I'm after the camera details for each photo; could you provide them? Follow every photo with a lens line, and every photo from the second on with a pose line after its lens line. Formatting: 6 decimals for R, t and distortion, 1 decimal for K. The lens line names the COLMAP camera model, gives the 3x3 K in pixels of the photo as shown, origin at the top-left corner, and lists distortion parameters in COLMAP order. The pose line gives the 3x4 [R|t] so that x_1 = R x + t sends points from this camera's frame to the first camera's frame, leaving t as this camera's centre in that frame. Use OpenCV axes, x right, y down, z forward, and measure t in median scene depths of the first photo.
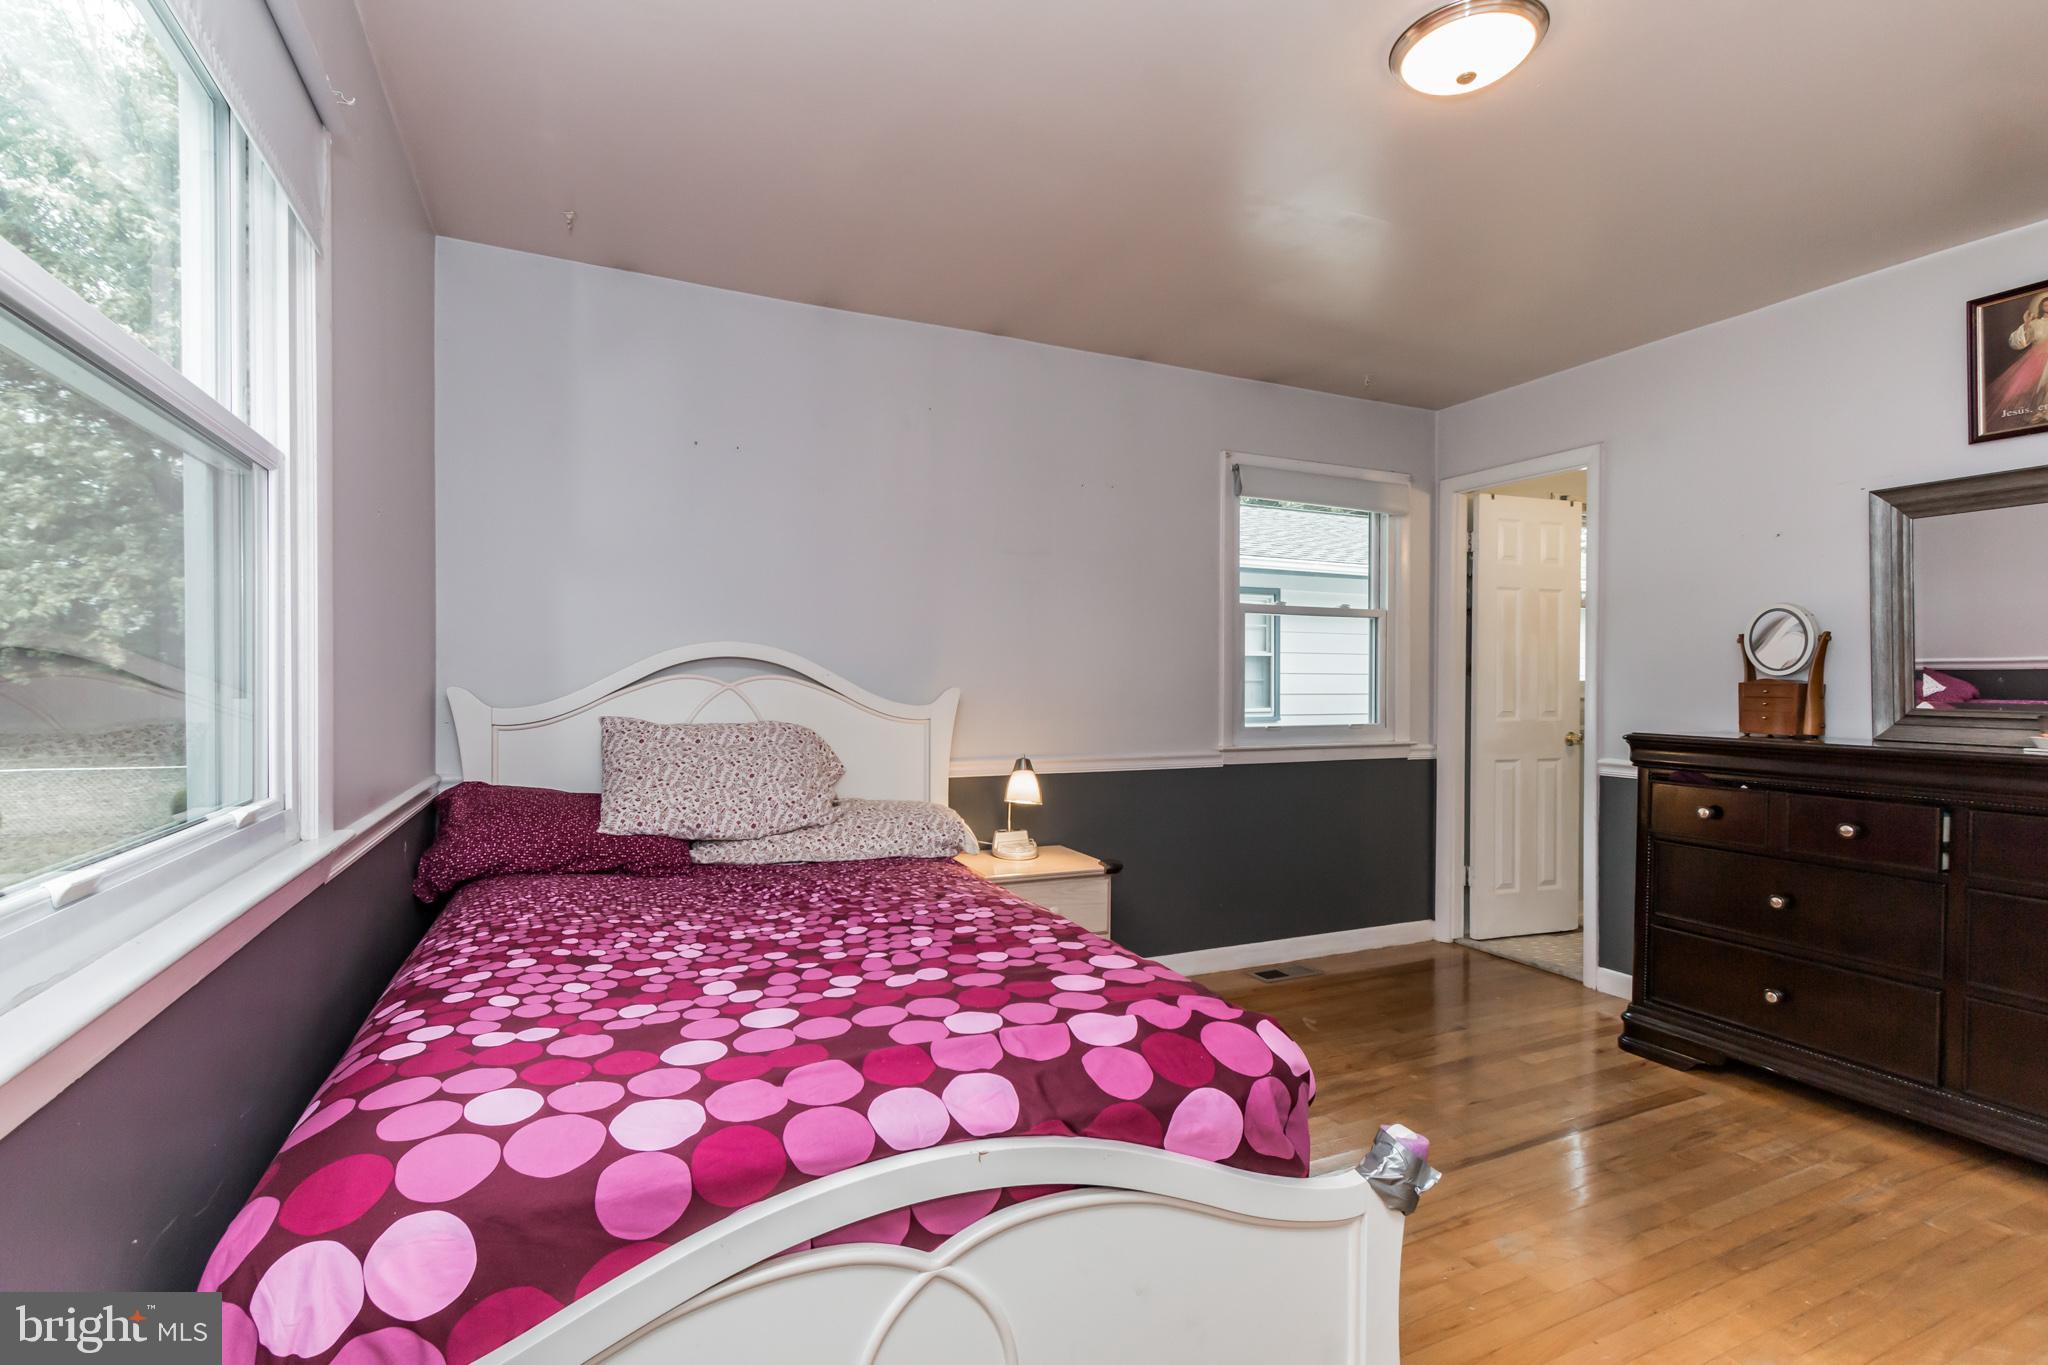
lens RADIAL K [[948.6, 0, 1023.7], [0, 948.6, 678.0], [0, 0, 1]] dist [0.002207, -0.000946]
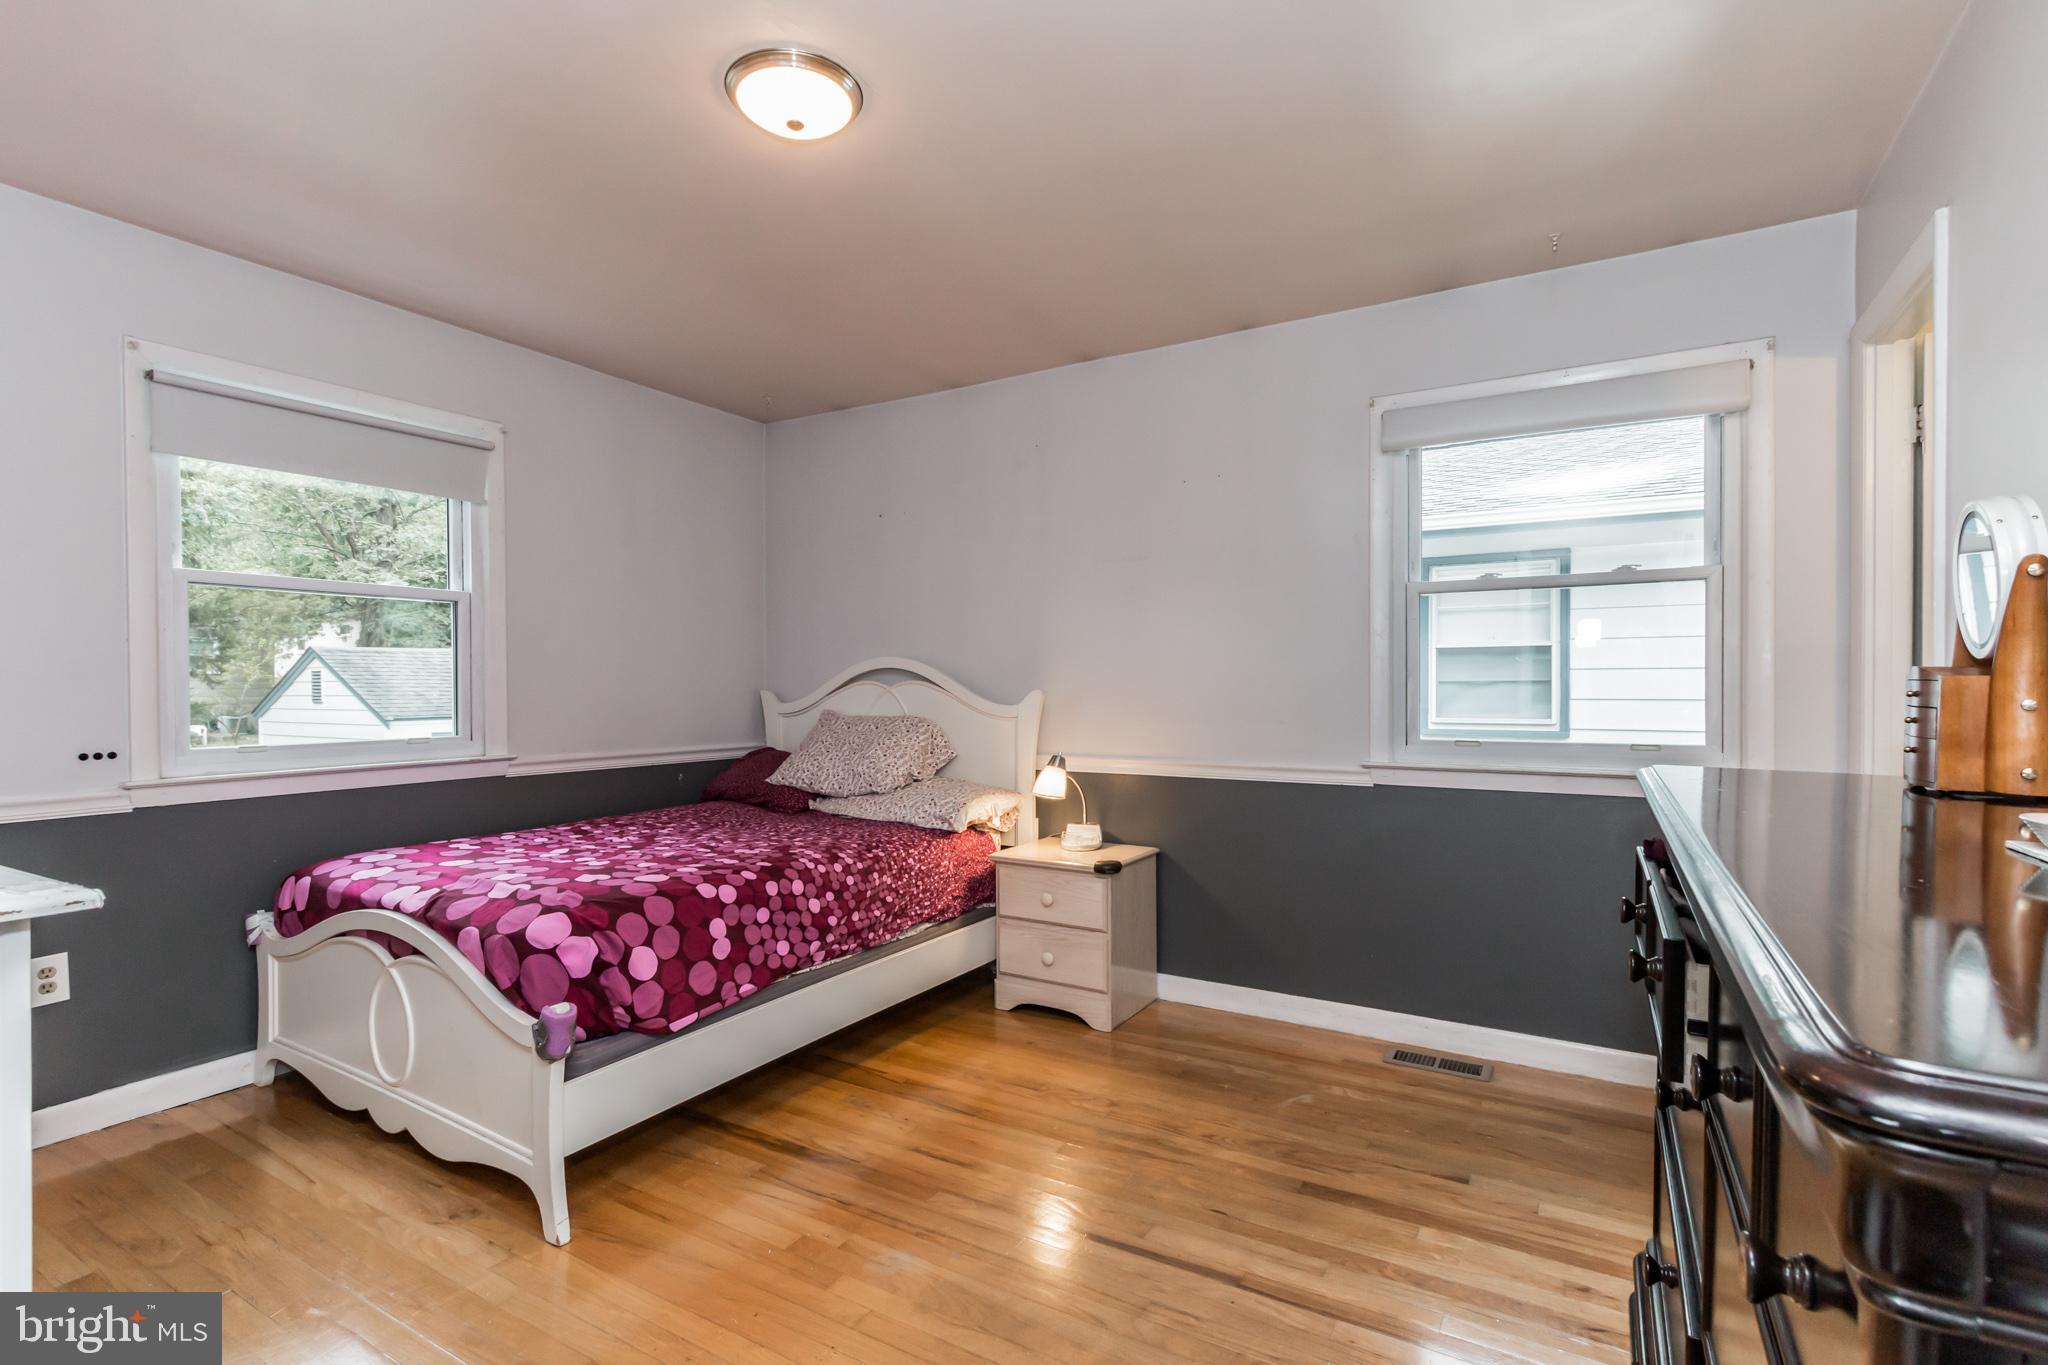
lens RADIAL K [[948.6, 0, 1003.8], [0, 948.6, 688.6], [0, 0, 1]] dist [0.002207, -0.000946]
pose [[0.553326, -0.008641, -0.832920, 0.705460], [0.005191, 0.999963, -0.006926, 0.013628], [0.832949, -0.000491, 0.553350, 0.295123]]
